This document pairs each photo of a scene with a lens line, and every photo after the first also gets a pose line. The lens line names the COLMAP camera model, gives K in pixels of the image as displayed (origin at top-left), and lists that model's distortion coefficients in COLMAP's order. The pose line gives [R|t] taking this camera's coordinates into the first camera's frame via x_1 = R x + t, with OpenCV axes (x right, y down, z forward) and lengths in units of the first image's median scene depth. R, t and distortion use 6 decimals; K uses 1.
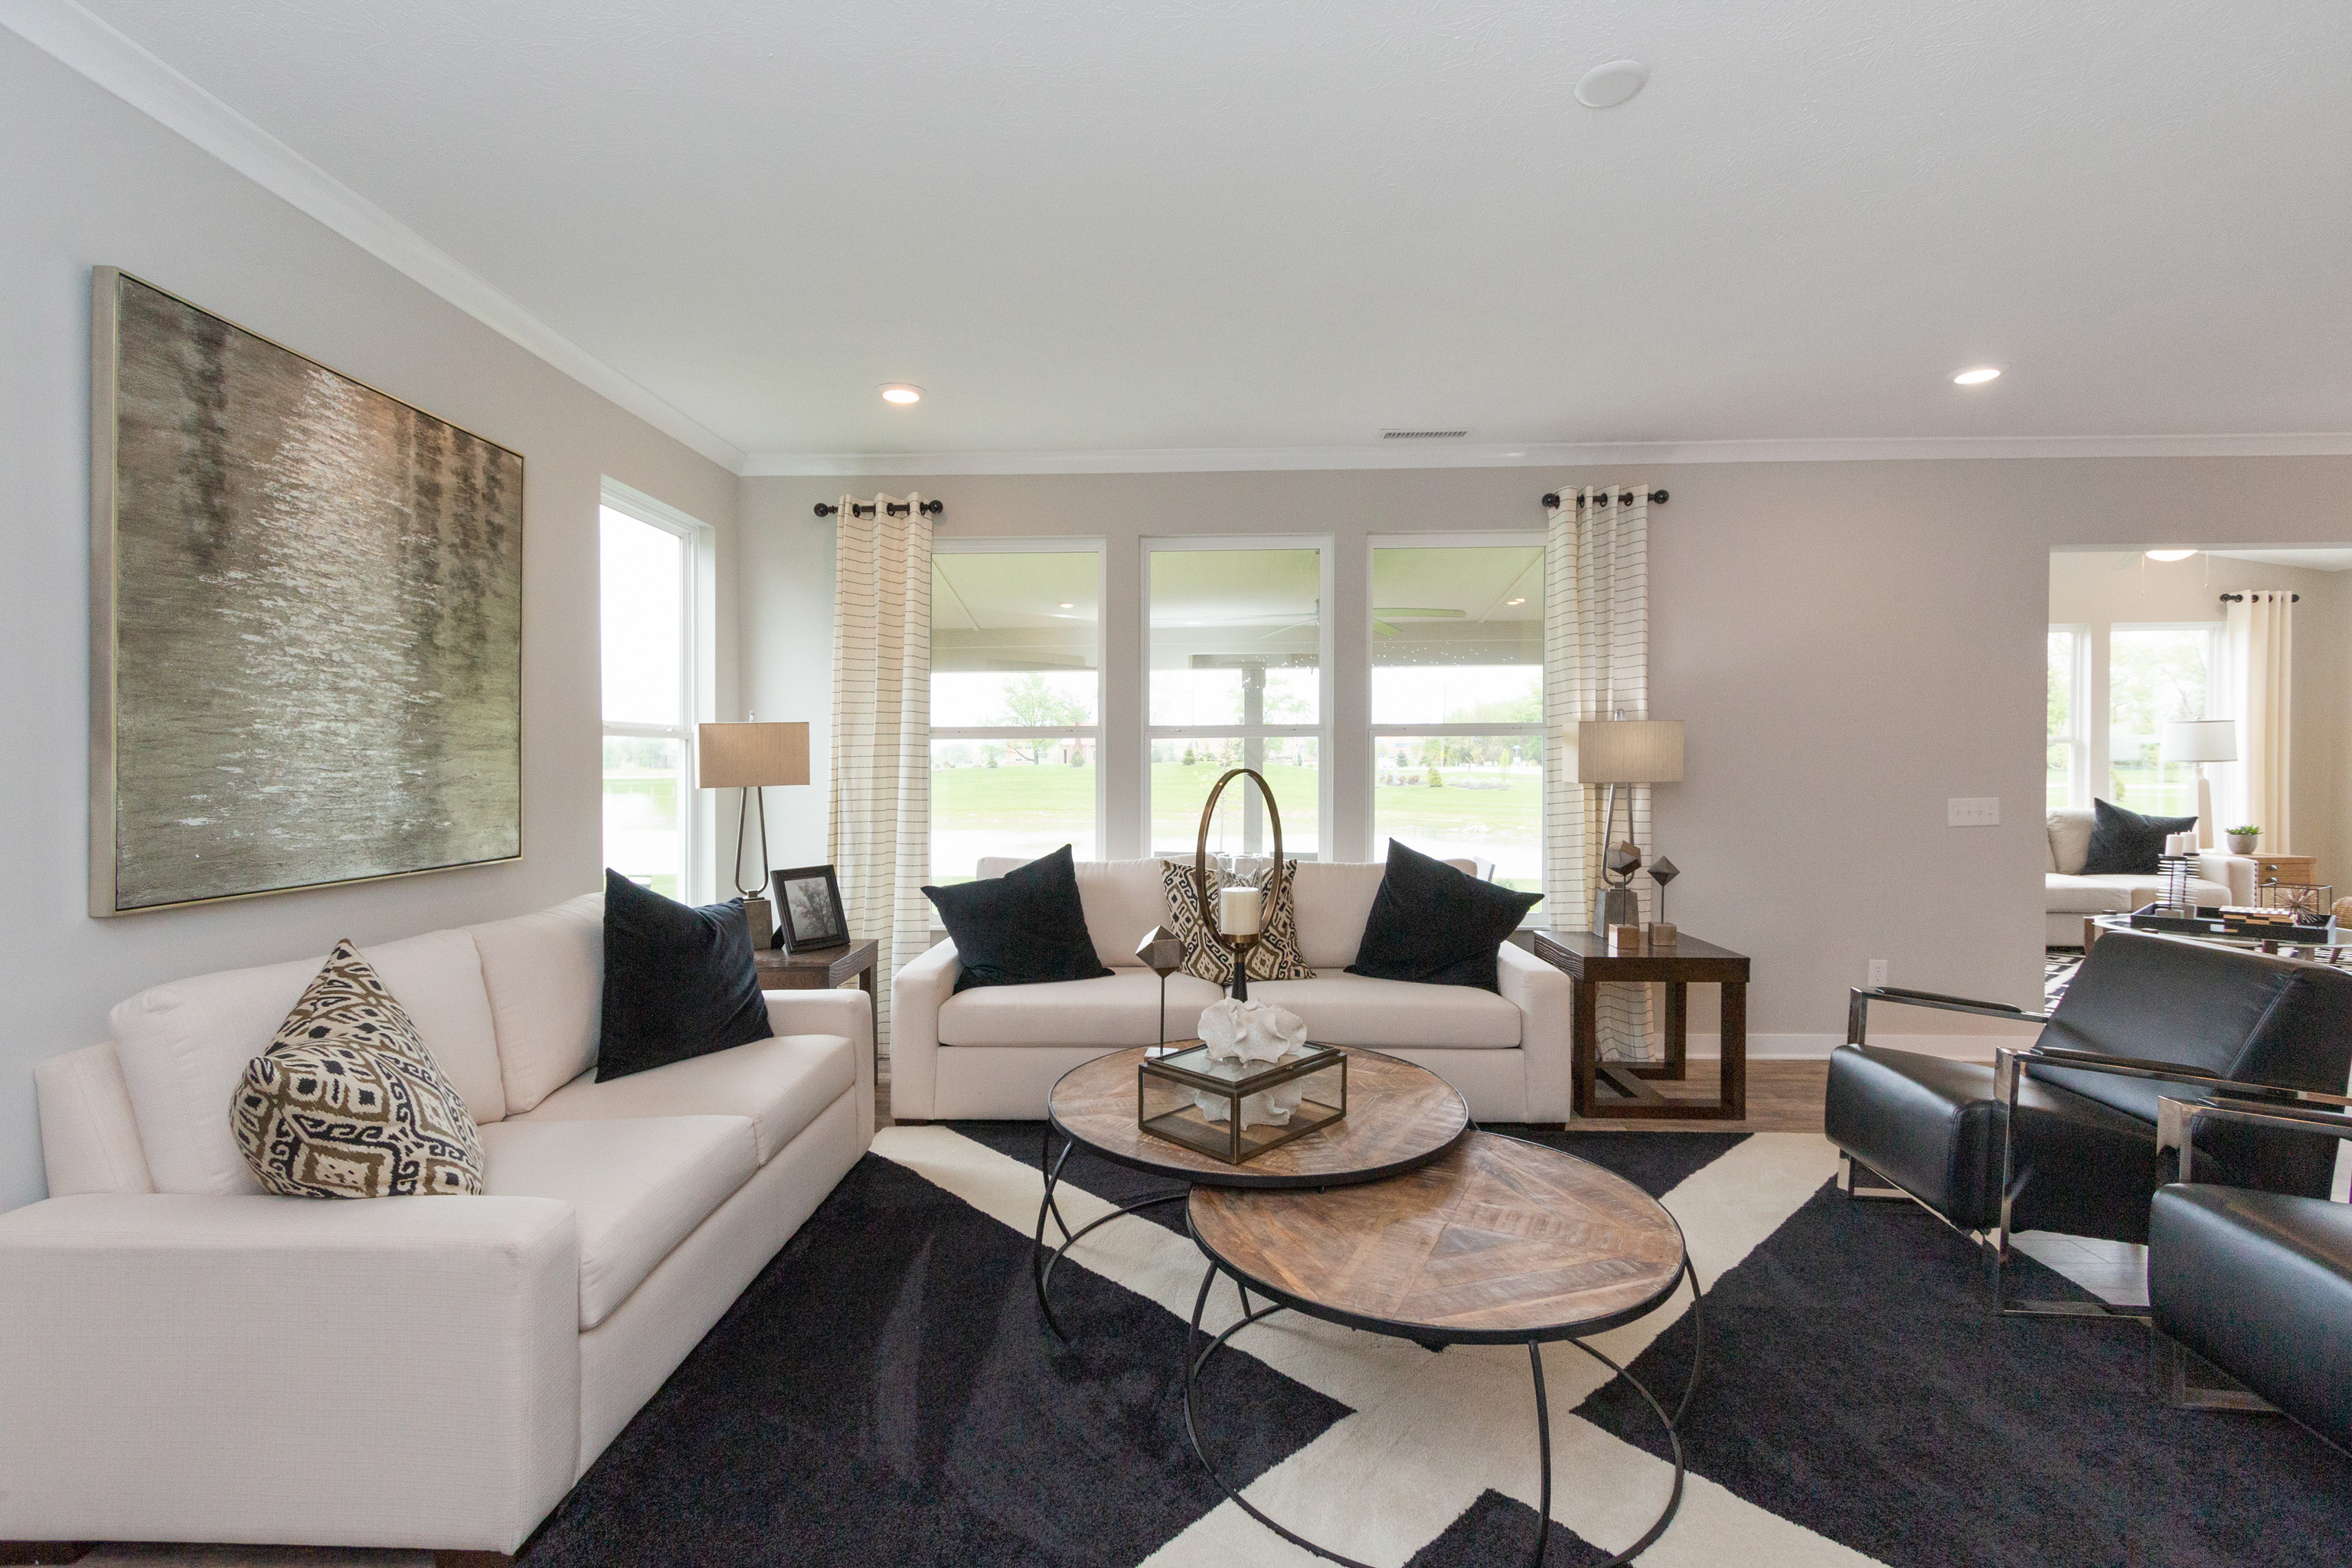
lens RADIAL K [[1047.1, 0, 1152.1], [0, 1047.1, 792.7], [0, 0, 1]] dist [-0.001958, -0.000474]
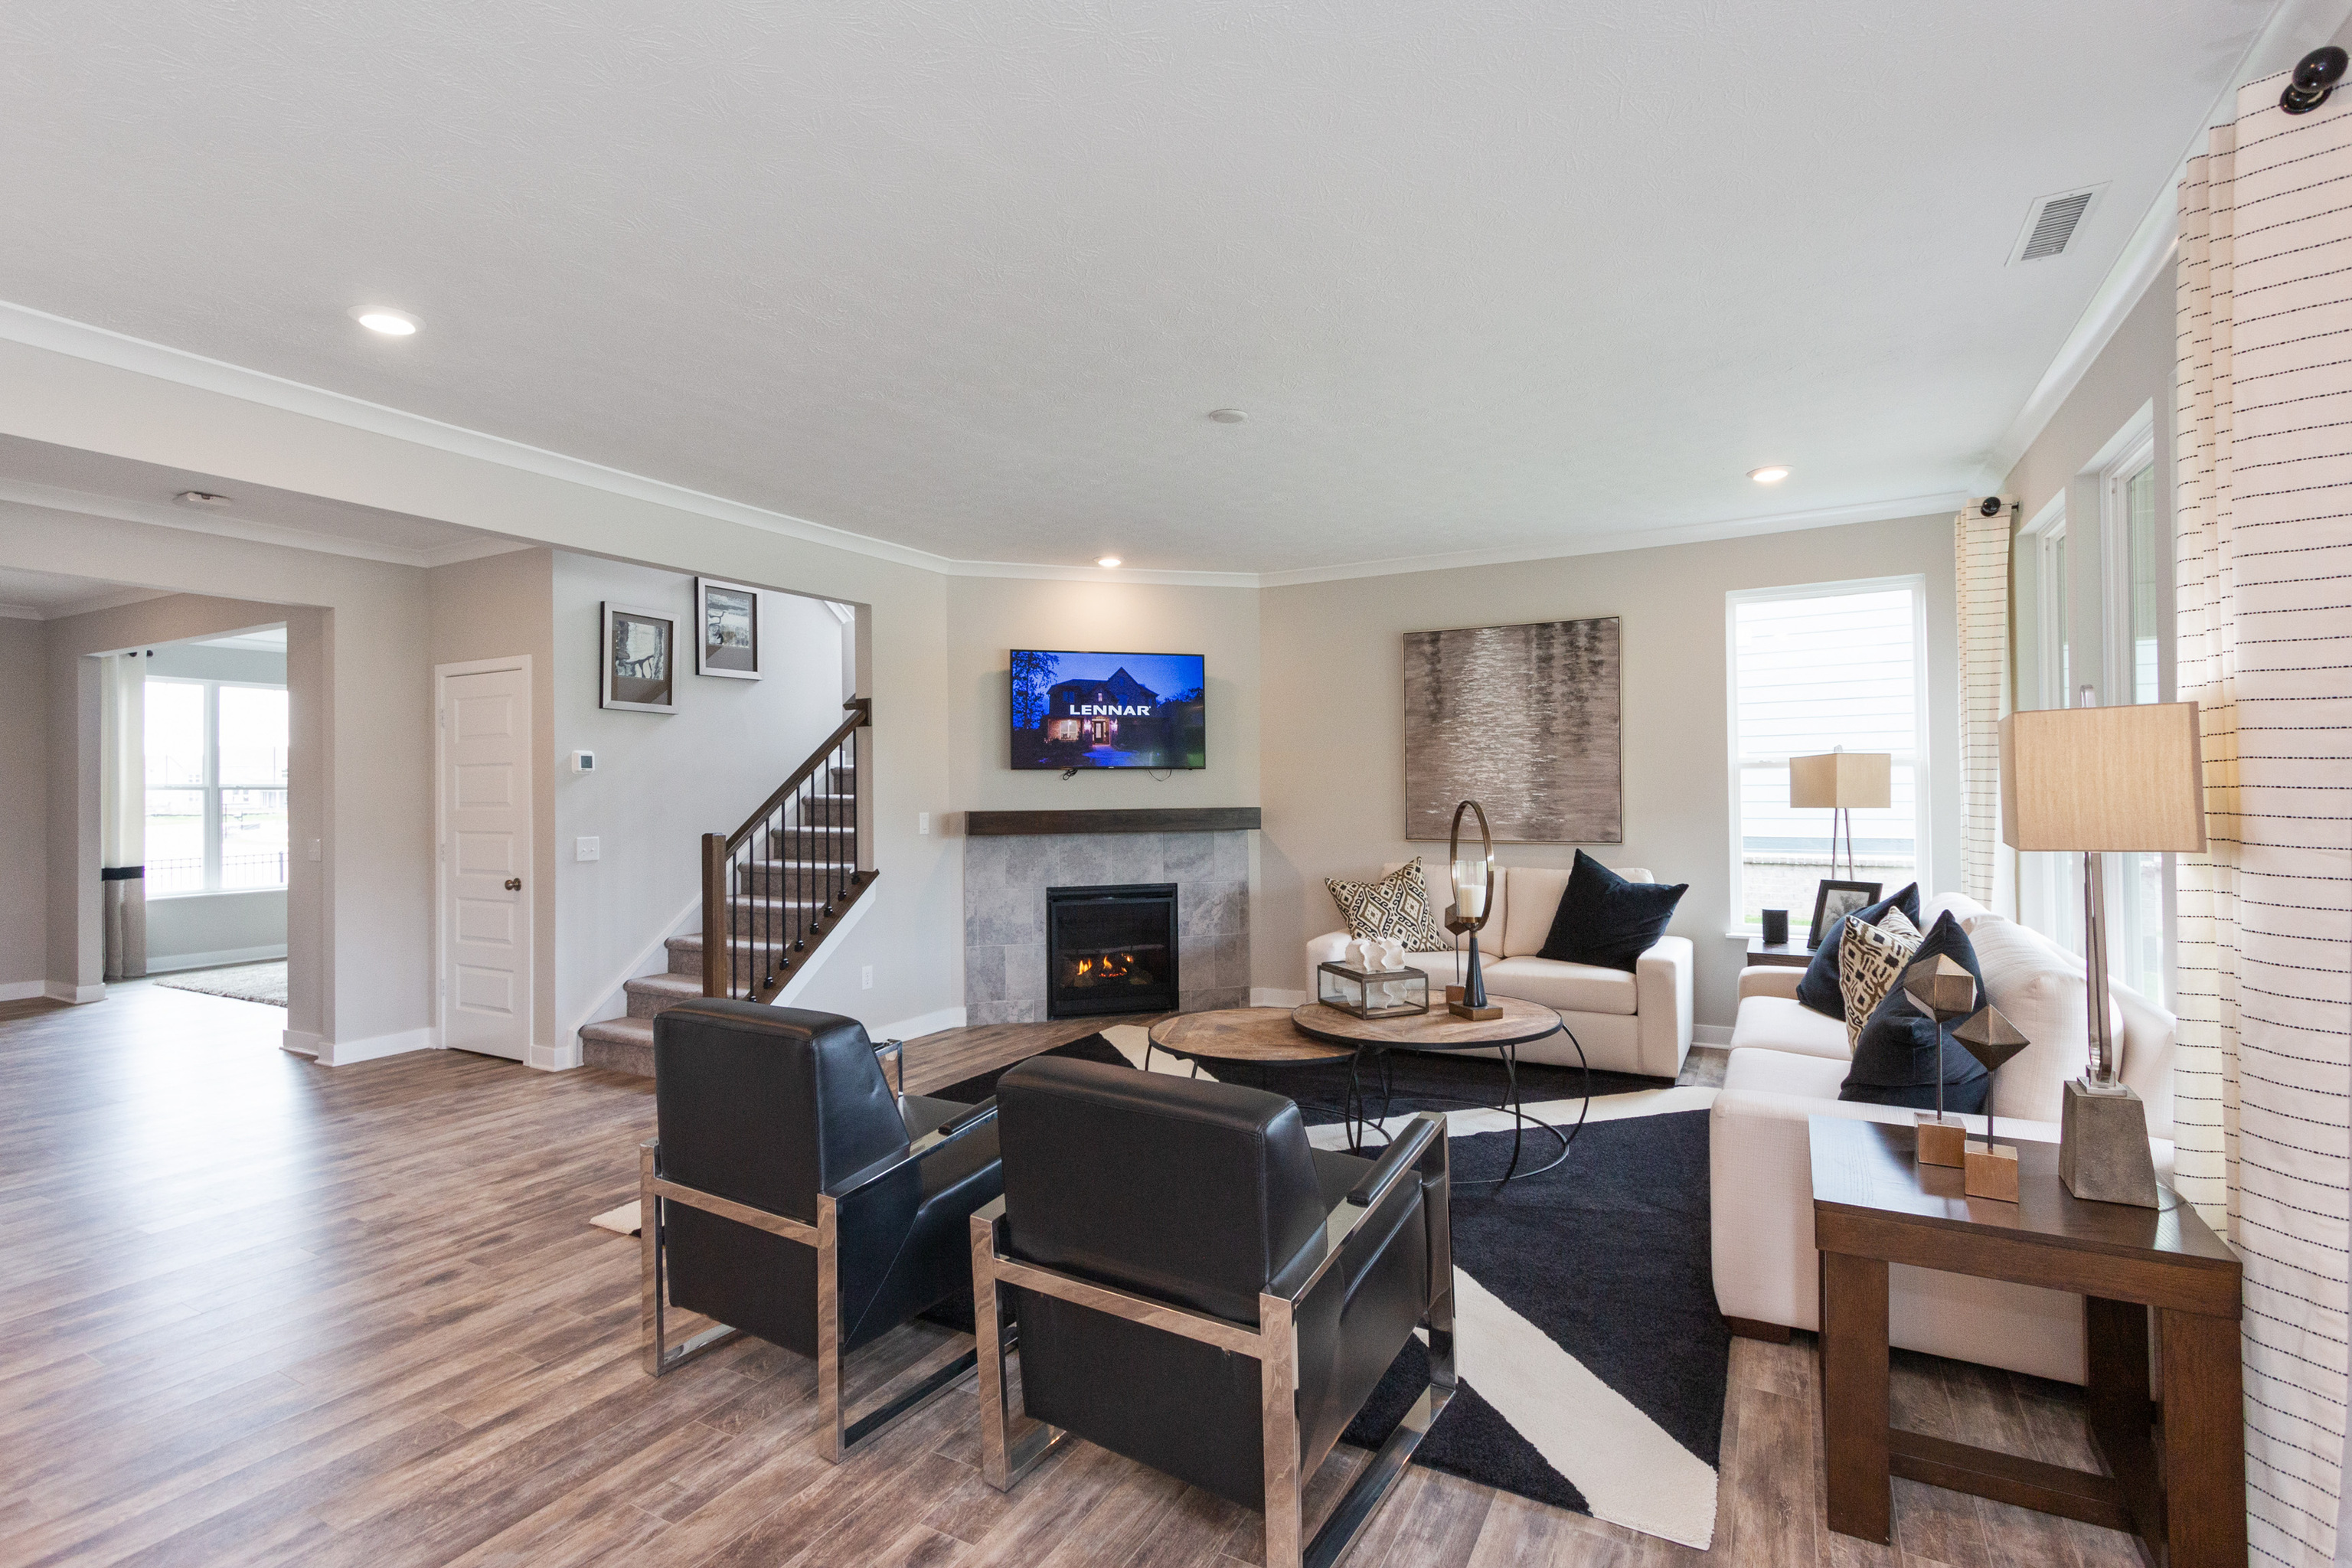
lens RADIAL K [[1101.4, 0, 1128.9], [0, 1101.4, 765.9], [0, 0, 1]] dist [0.001939, -0.000450]
pose [[-0.471791, -0.009197, -0.881663, 1.519564], [-0.010982, 0.999929, -0.004554, -0.053971], [0.881642, 0.007534, -0.471858, 1.219064]]
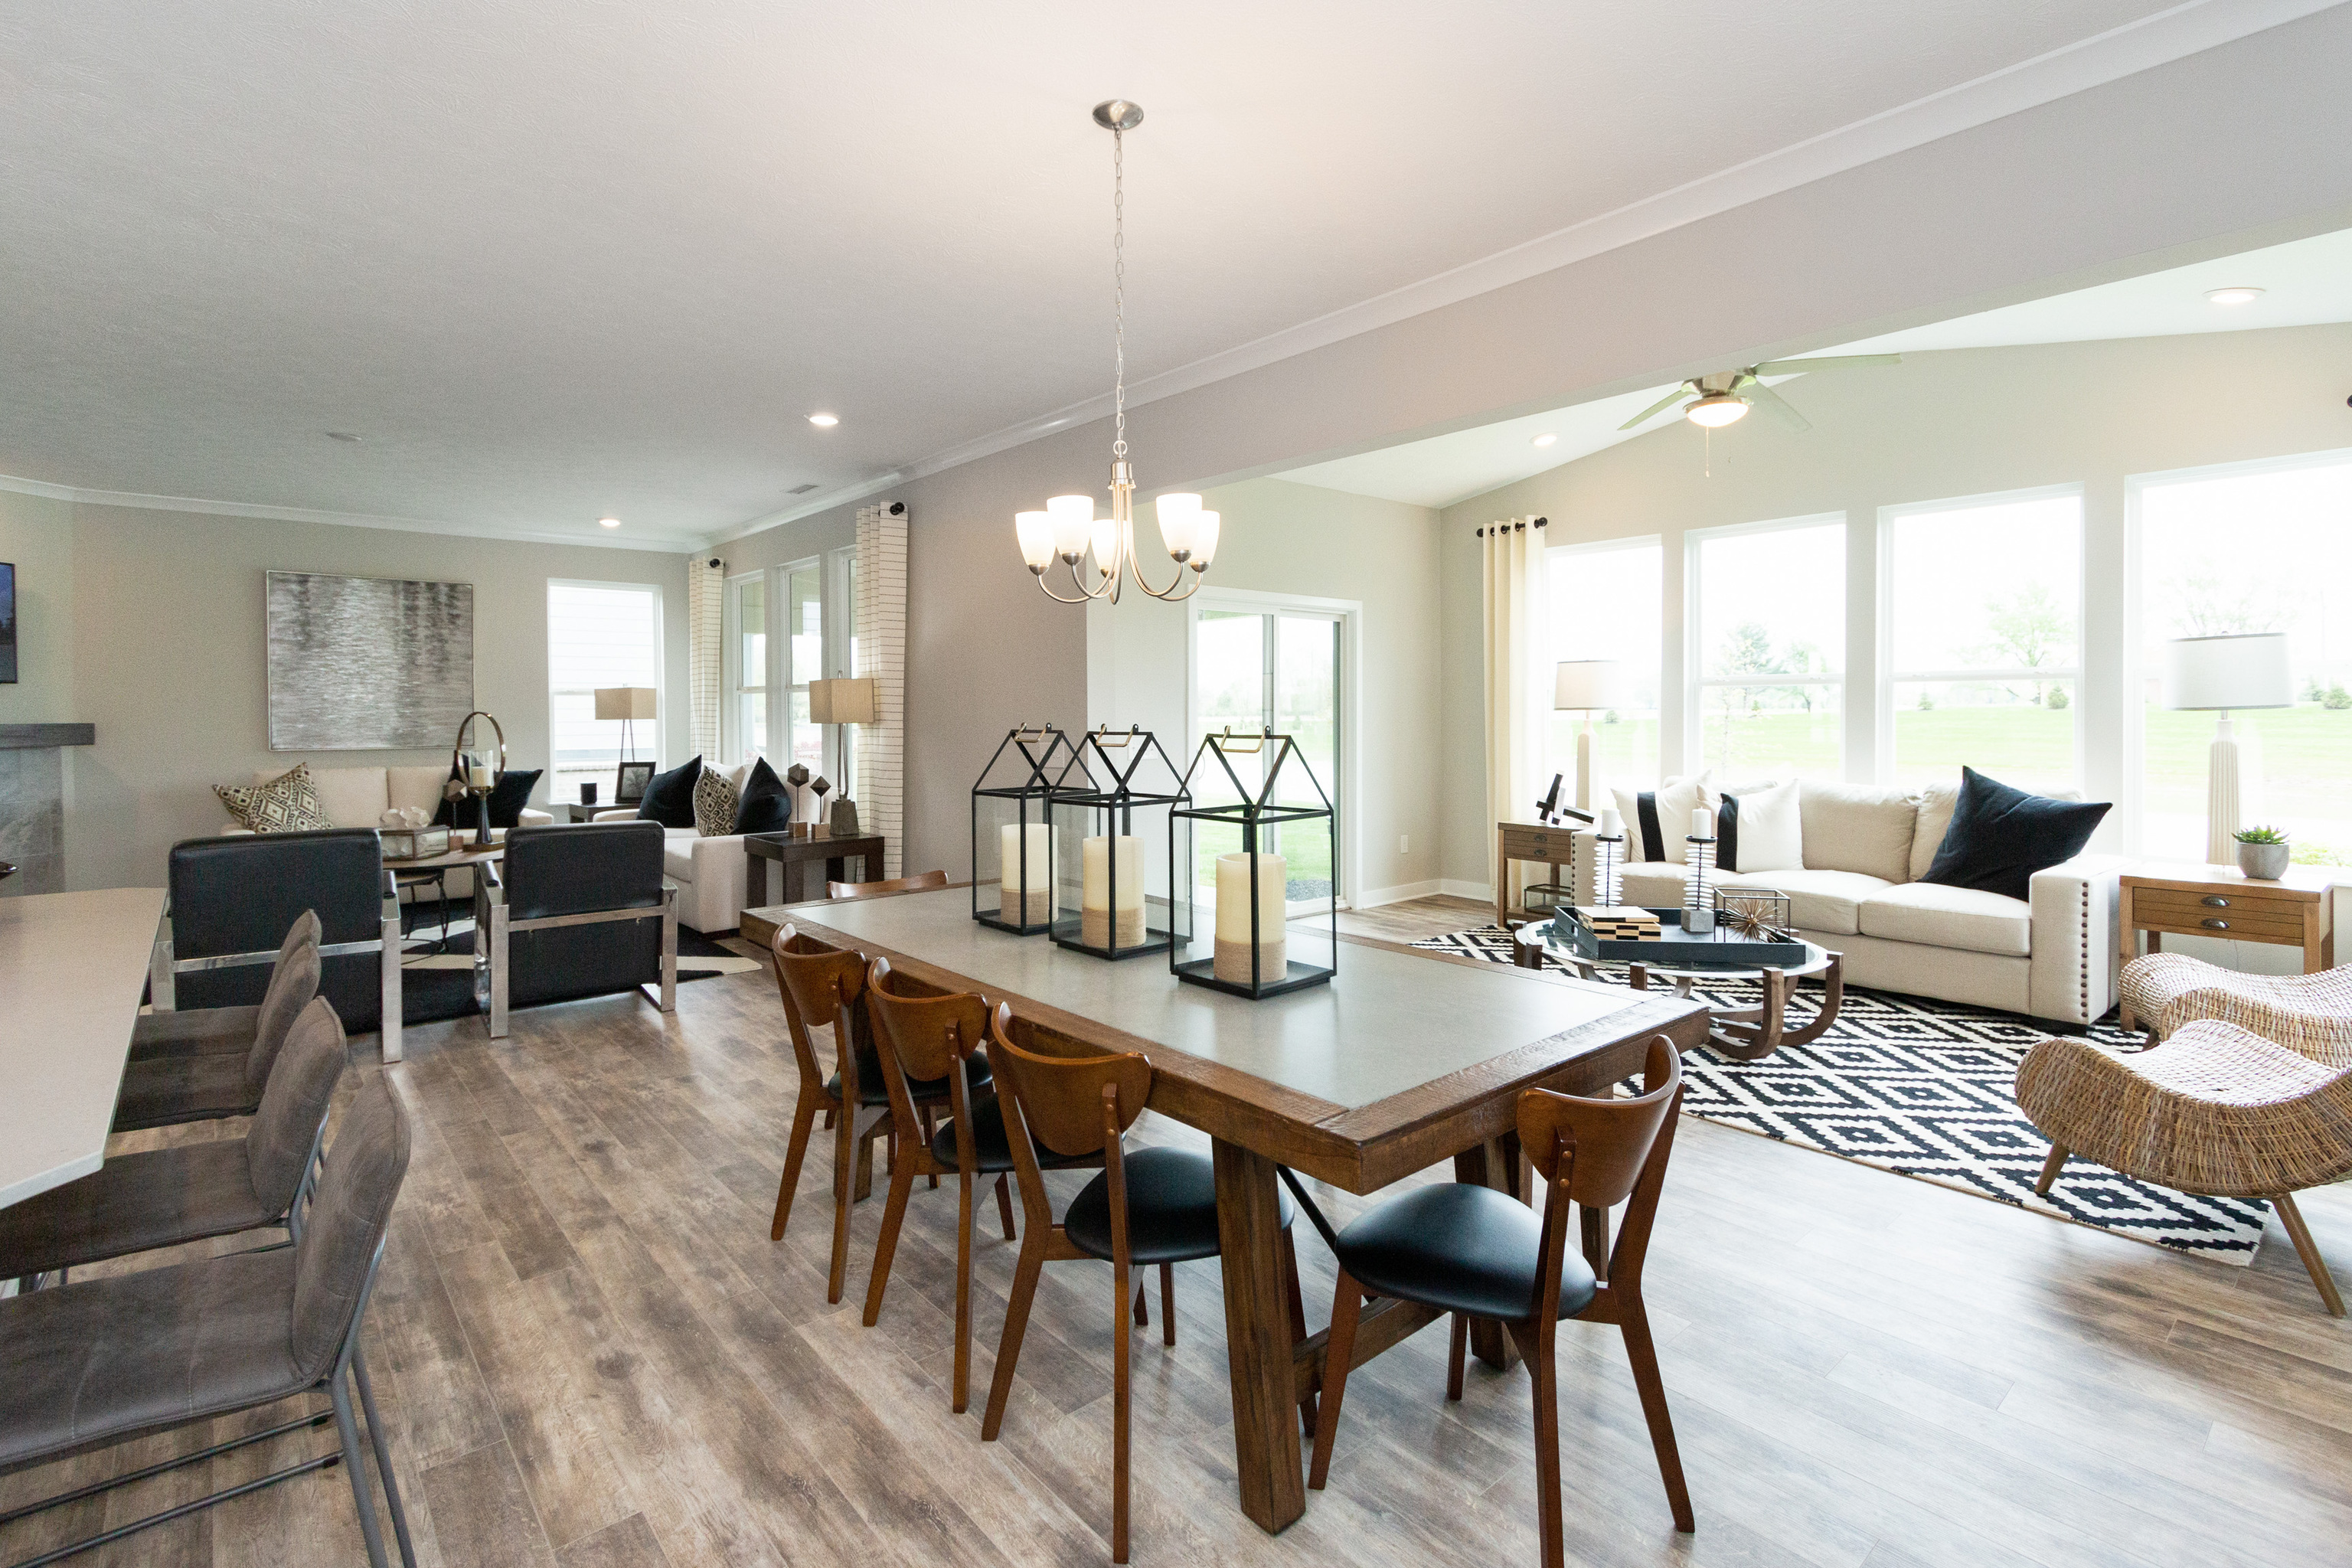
lens RADIAL K [[1101.4, 0, 1182.2], [0, 1101.4, 745.2], [0, 0, 1]] dist [0.001939, -0.000450]
pose [[0.686258, 0.028525, -0.726799, 2.610041], [-0.020091, 0.999593, 0.020261, -0.028435], [0.727081, 0.000698, 0.686552, 0.455546]]
